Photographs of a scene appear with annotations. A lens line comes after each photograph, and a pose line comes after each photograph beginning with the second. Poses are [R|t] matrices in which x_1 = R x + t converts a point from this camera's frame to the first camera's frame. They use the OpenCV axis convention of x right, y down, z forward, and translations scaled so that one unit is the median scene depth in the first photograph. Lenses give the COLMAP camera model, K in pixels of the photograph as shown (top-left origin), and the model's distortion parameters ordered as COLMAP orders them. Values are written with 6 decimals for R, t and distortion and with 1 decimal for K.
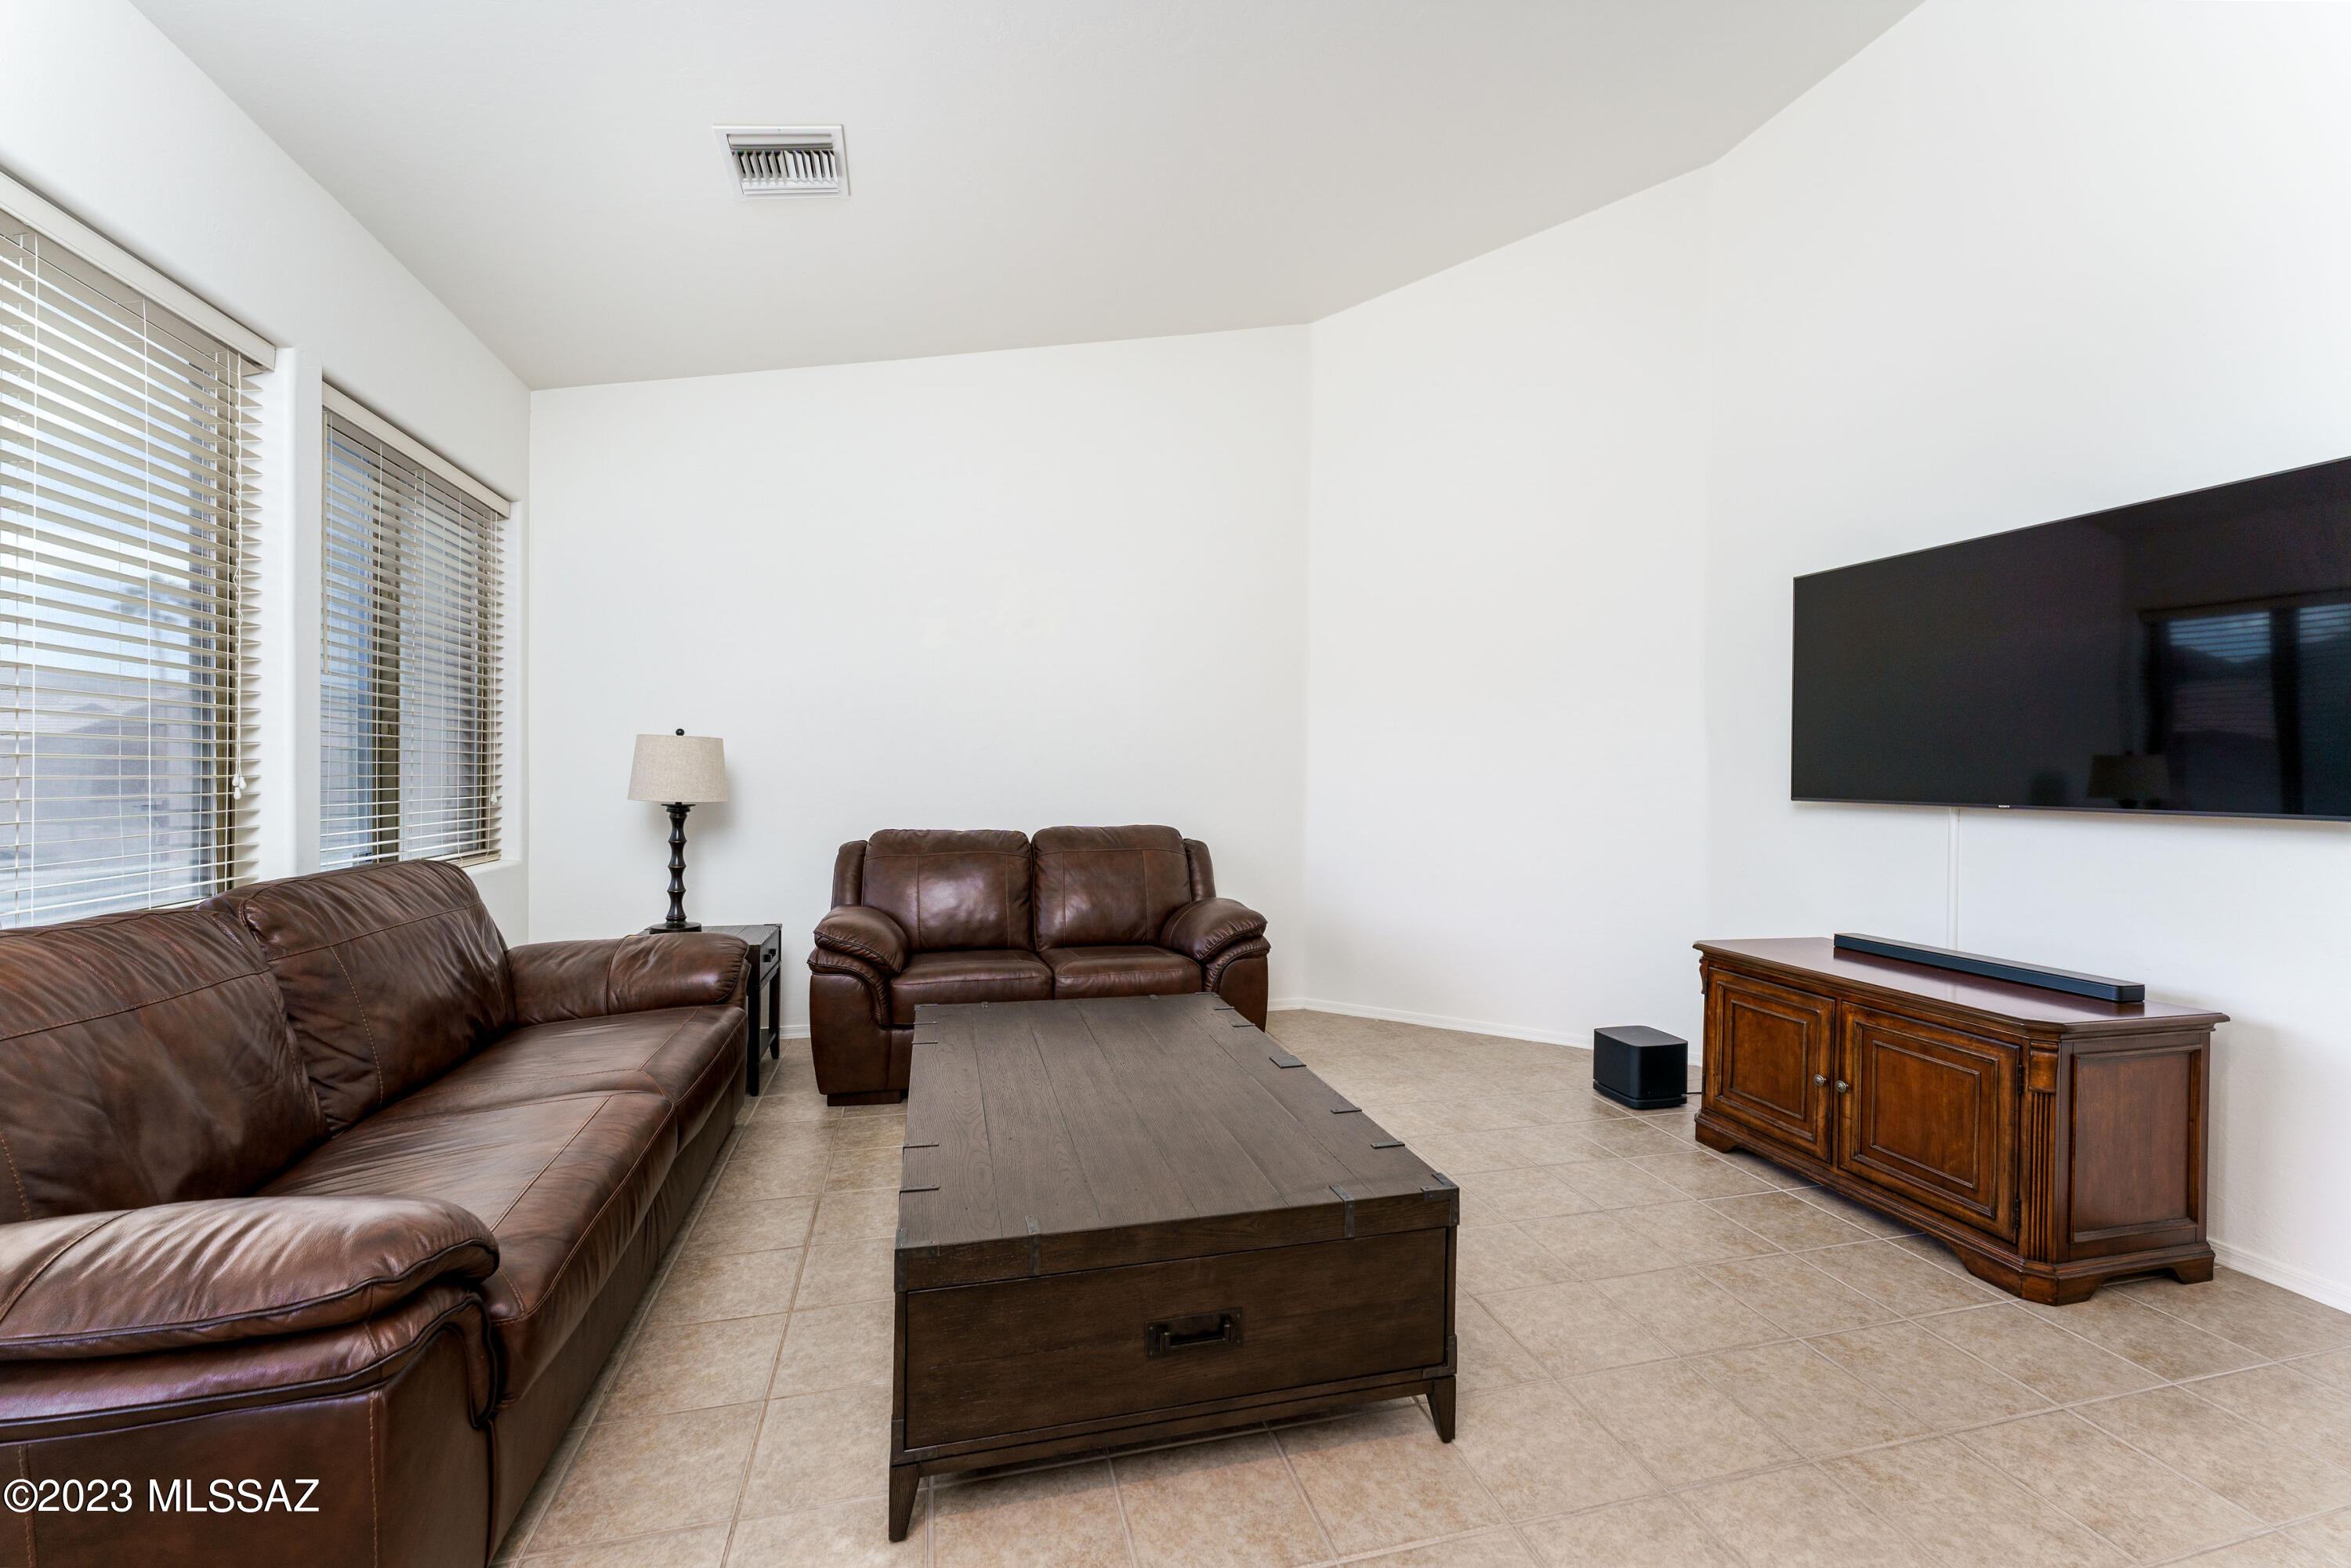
lens RADIAL K [[950.2, 0, 1174.9], [0, 950.2, 778.4], [0, 0, 1]] dist [0.001640, 0.000136]
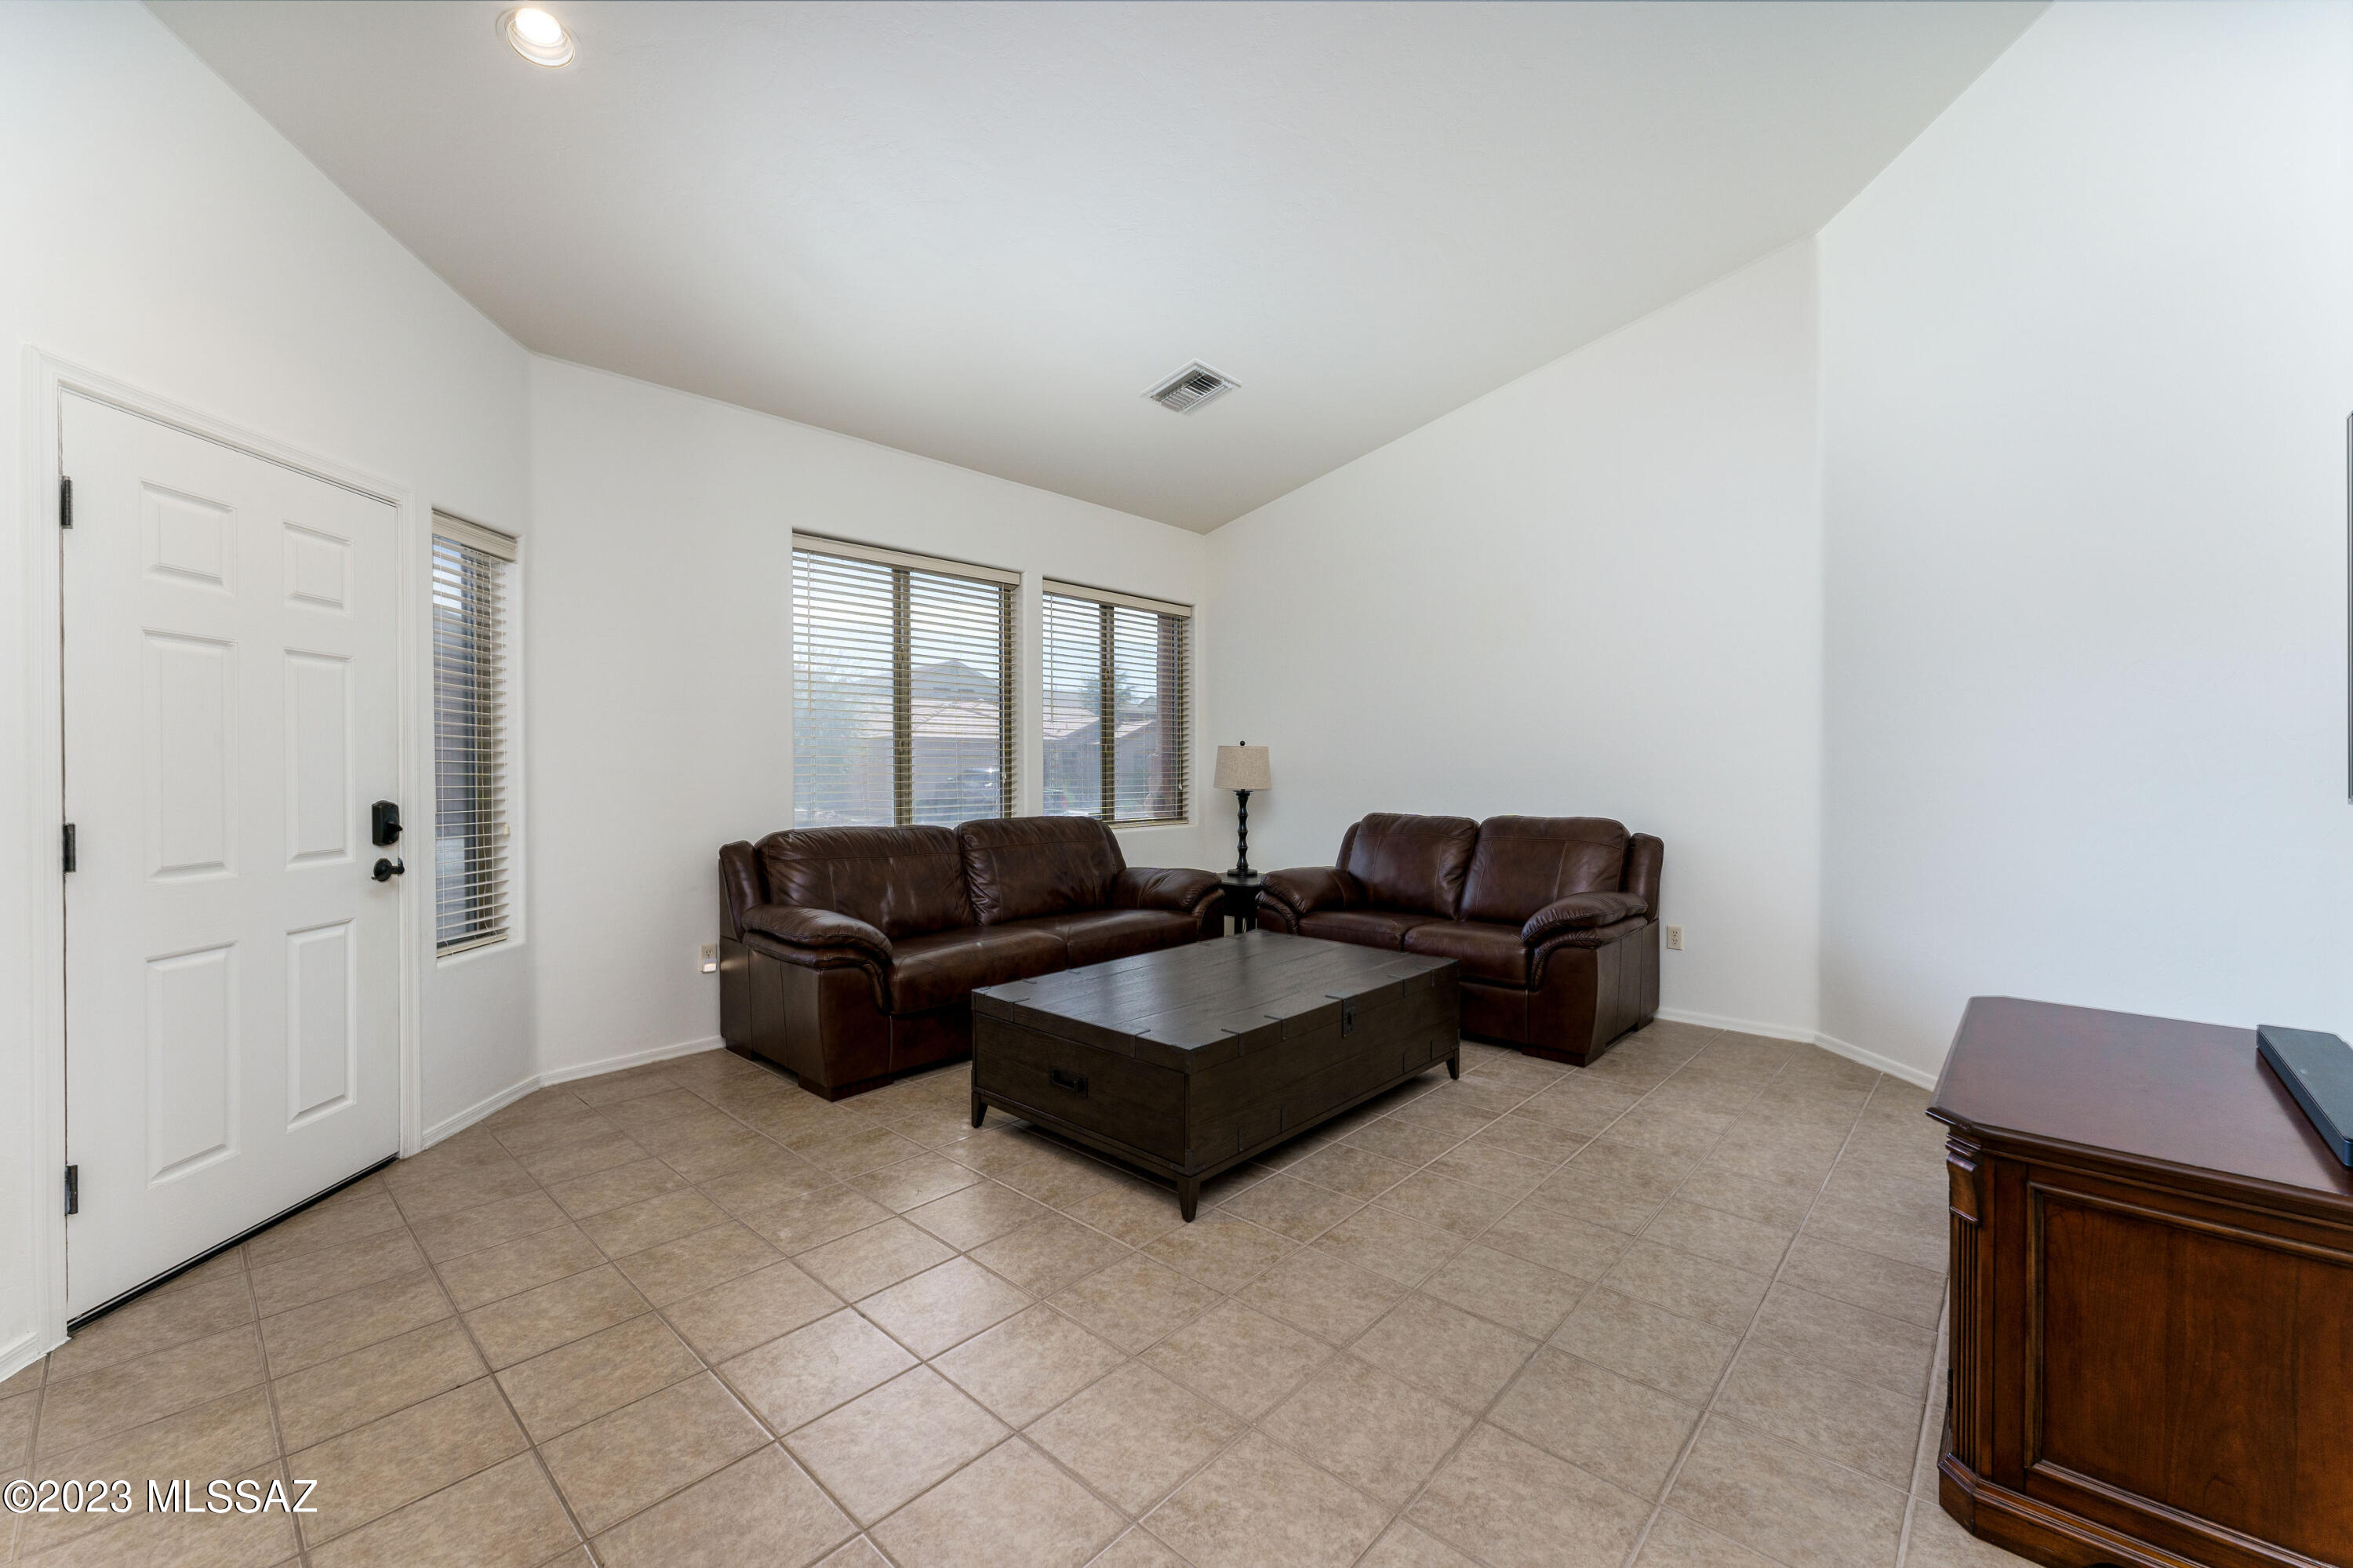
lens RADIAL K [[951.1, 0, 1180.0], [0, 951.1, 781.9], [0, 0, 1]] dist [0.001640, 0.000136]
pose [[0.539362, 0.001002, -0.842073, 0.703586], [0.001713, 0.999996, 0.002287, 0.009104], [0.842072, -0.002676, 0.539358, 0.095233]]
